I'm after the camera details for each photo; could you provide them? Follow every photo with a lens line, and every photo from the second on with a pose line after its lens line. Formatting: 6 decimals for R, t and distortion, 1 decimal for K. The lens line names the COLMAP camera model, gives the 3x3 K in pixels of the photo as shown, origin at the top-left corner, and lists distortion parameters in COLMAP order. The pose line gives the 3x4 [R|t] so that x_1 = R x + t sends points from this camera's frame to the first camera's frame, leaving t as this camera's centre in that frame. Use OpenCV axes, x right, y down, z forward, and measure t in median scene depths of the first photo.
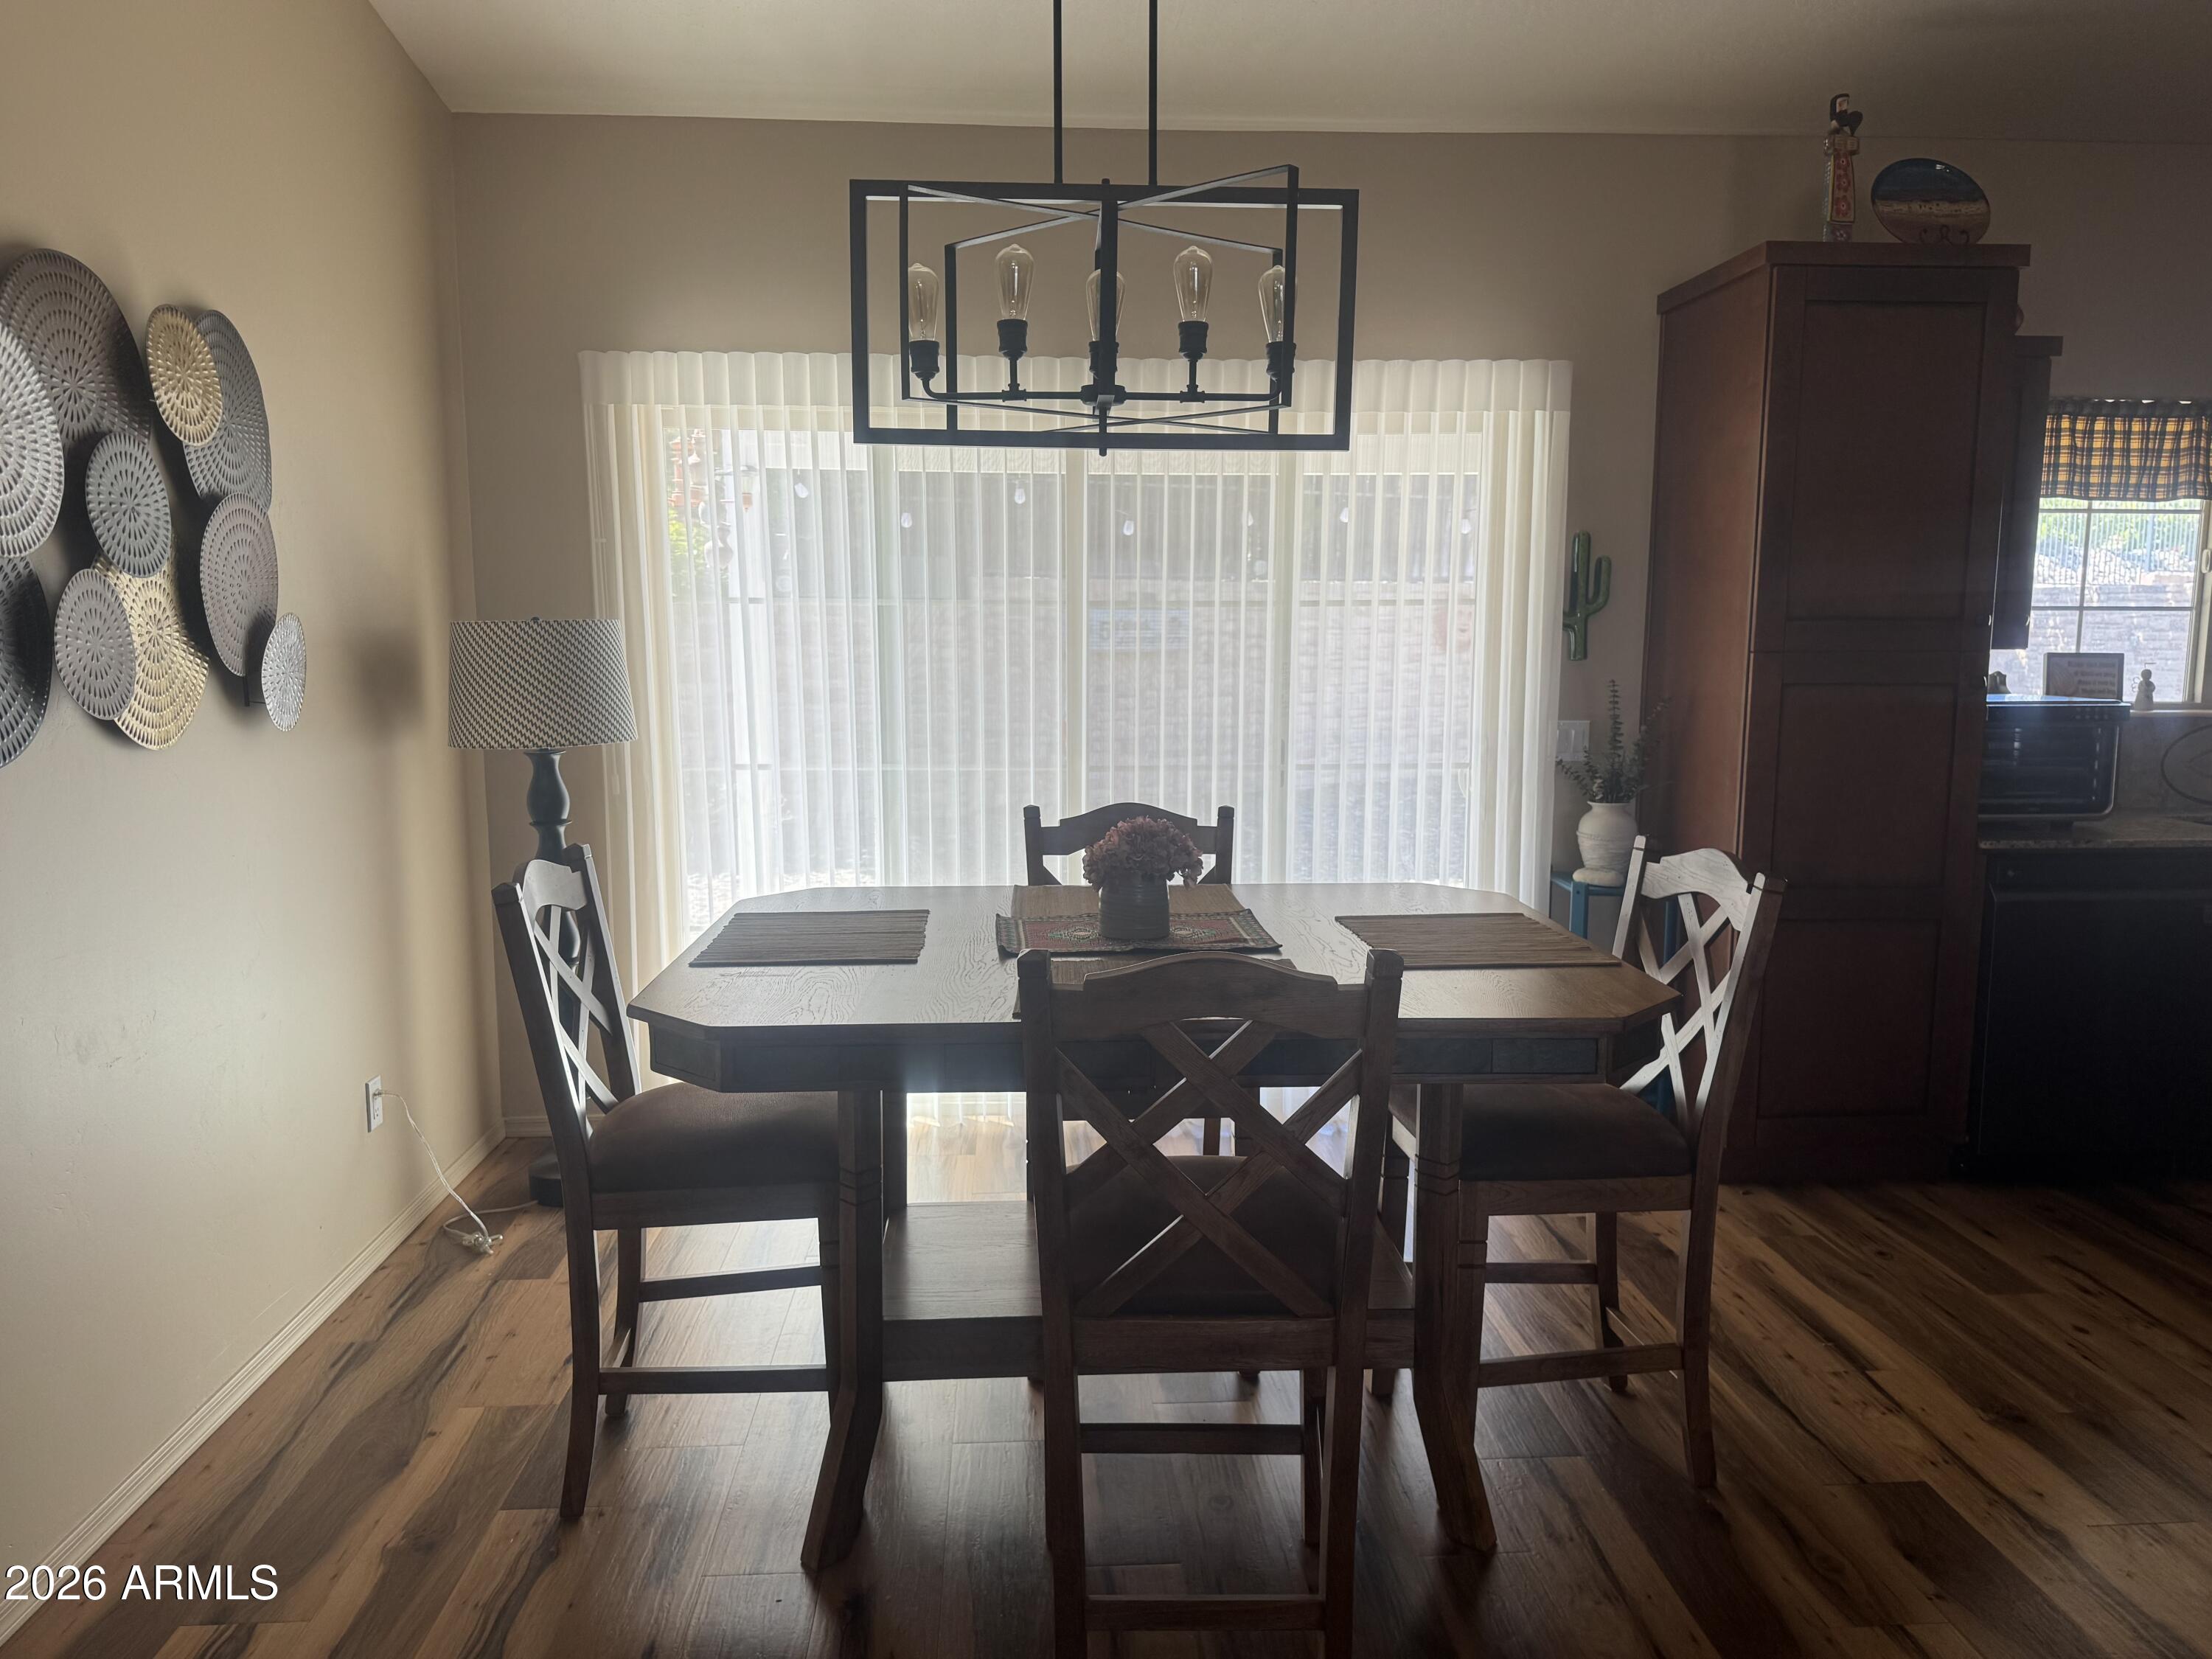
lens RADIAL K [[1591.0, 0, 1106.0], [0, 1591.0, 829.5], [0, 0, 1]] dist [0.004707, -0.007061]
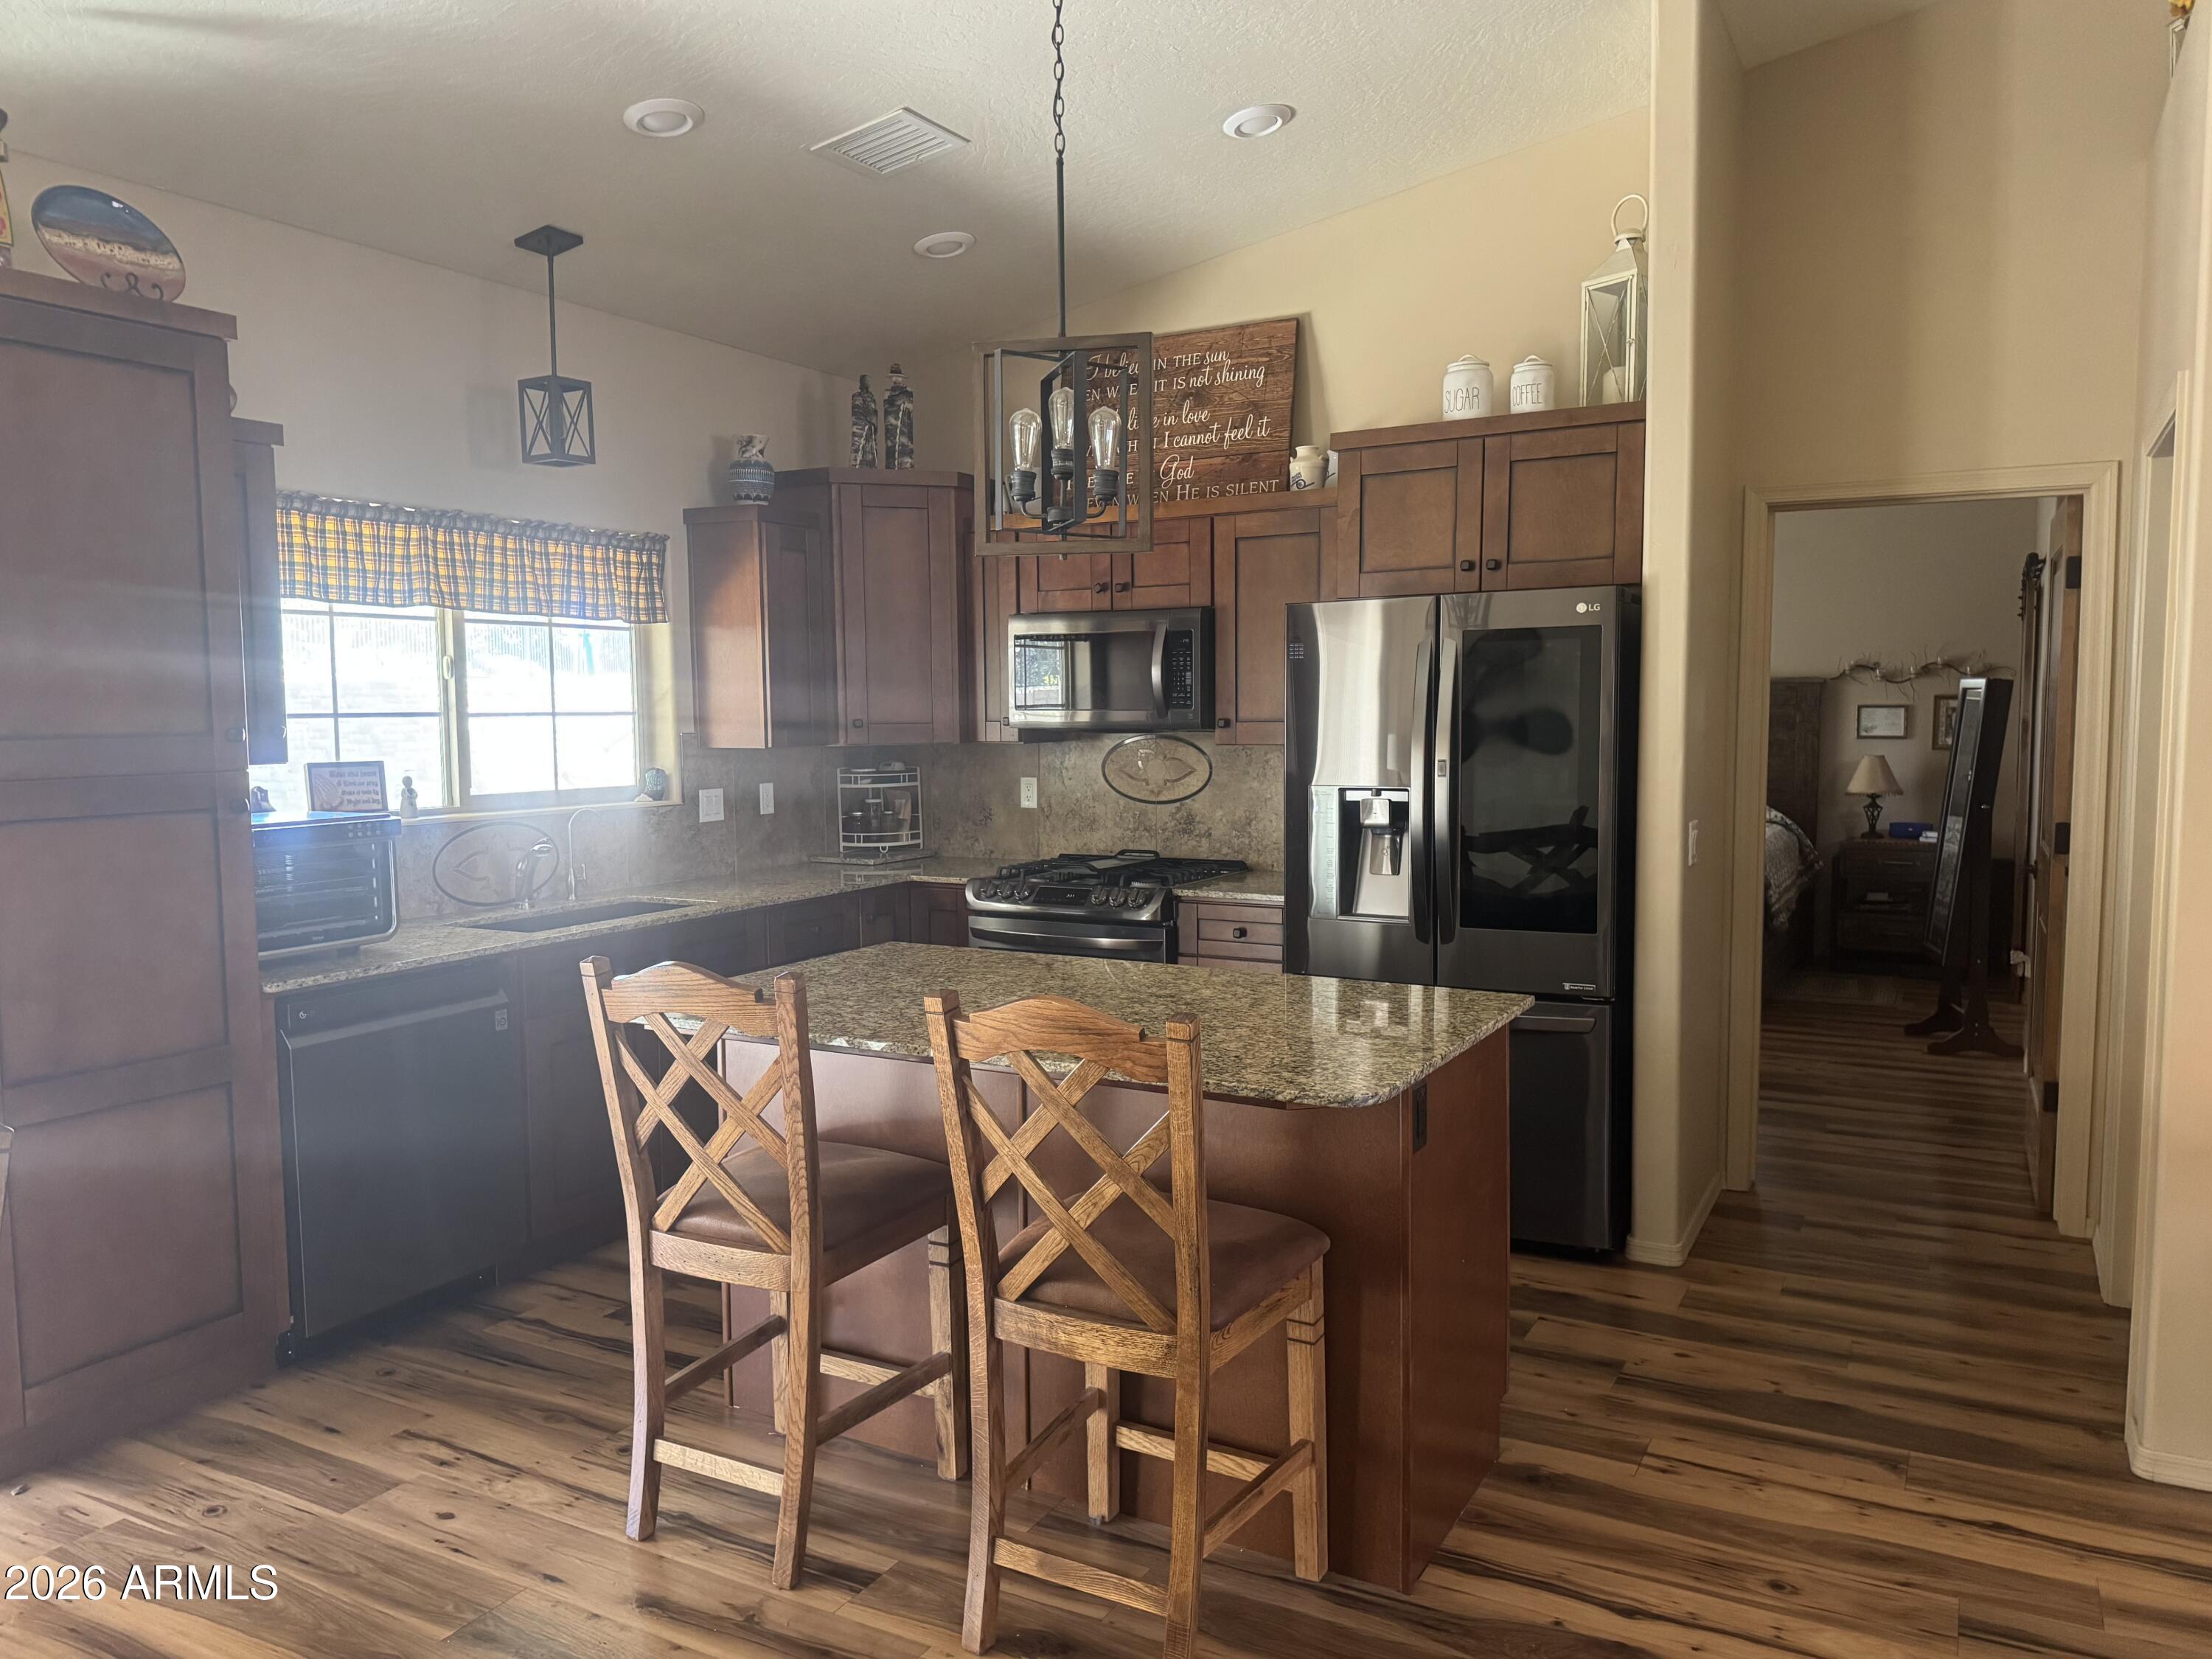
lens RADIAL K [[1591.0, 0, 1106.0], [0, 1591.0, 829.5], [0, 0, 1]] dist [0.004707, -0.007061]
pose [[0.537547, -0.074541, 0.839932, 0.065599], [0.122435, 0.992429, 0.009717, -0.027995], [-0.834298, 0.097613, 0.542604, 0.124770]]
